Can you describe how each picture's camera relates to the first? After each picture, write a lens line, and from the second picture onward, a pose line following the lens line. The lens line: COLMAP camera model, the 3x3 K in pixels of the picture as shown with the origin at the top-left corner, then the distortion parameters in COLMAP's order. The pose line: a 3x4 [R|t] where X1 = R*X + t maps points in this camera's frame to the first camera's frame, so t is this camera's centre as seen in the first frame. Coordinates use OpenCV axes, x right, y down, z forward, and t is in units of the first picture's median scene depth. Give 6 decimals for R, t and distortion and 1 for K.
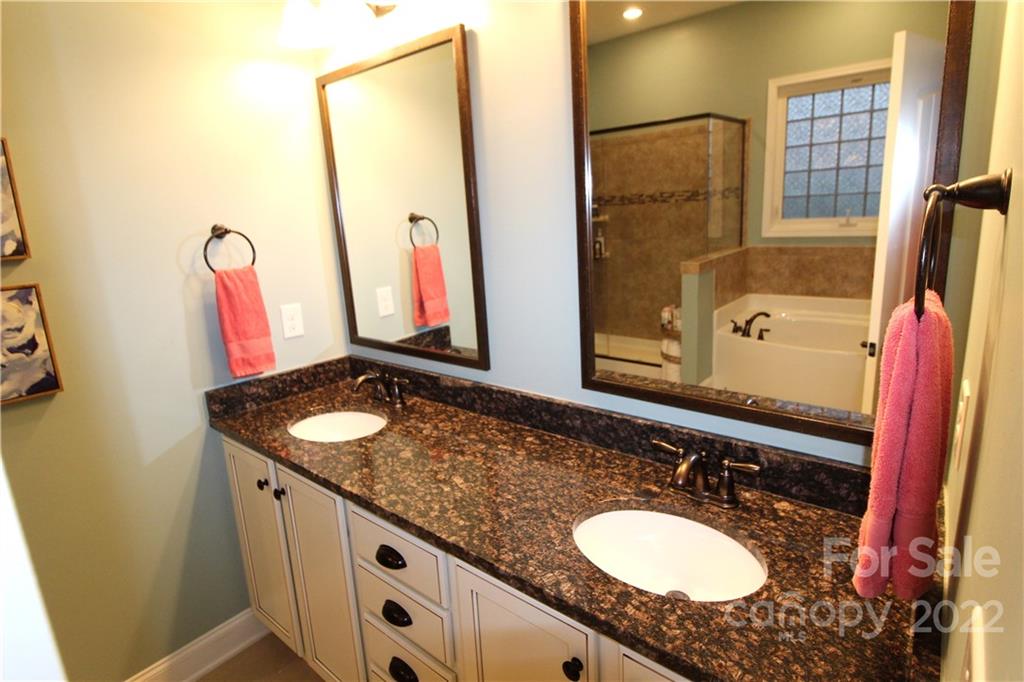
lens RADIAL K [[529.6, 0, 513.6], [0, 529.6, 333.1], [0, 0, 1]] dist [-0.006713, -0.005757]
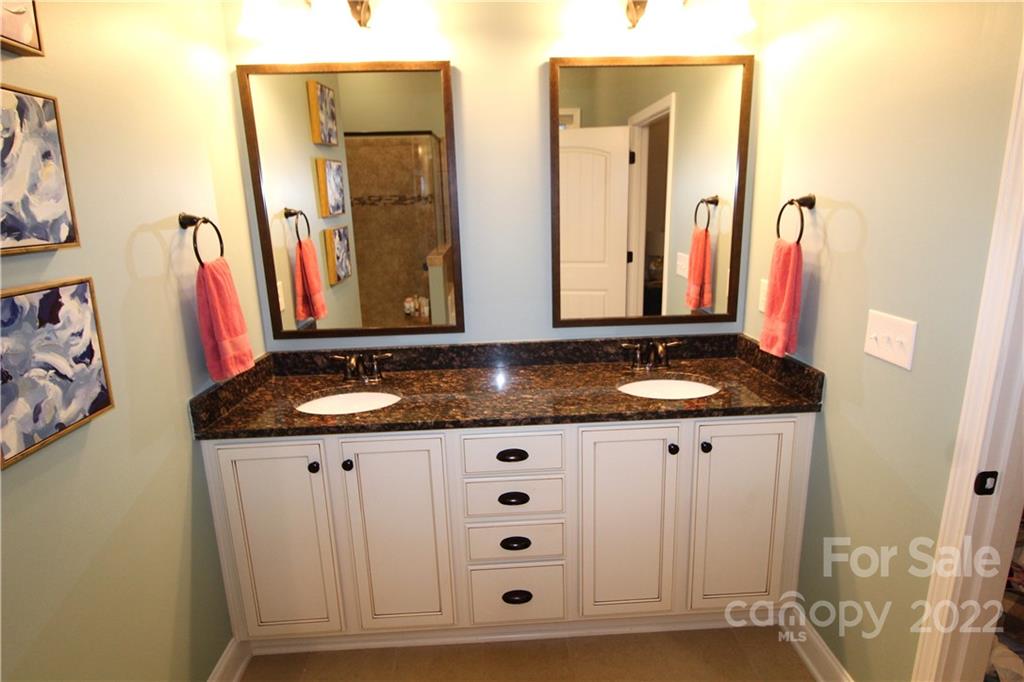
lens RADIAL K [[540.2, 0, 525.8], [0, 540.2, 336.9], [0, 0, 1]] dist [-0.006857, -0.003606]
pose [[0.739288, -0.131546, 0.660416, -0.865030], [0.136748, 0.989626, 0.044041, 0.048665], [-0.659359, 0.057751, 0.749607, -0.070921]]
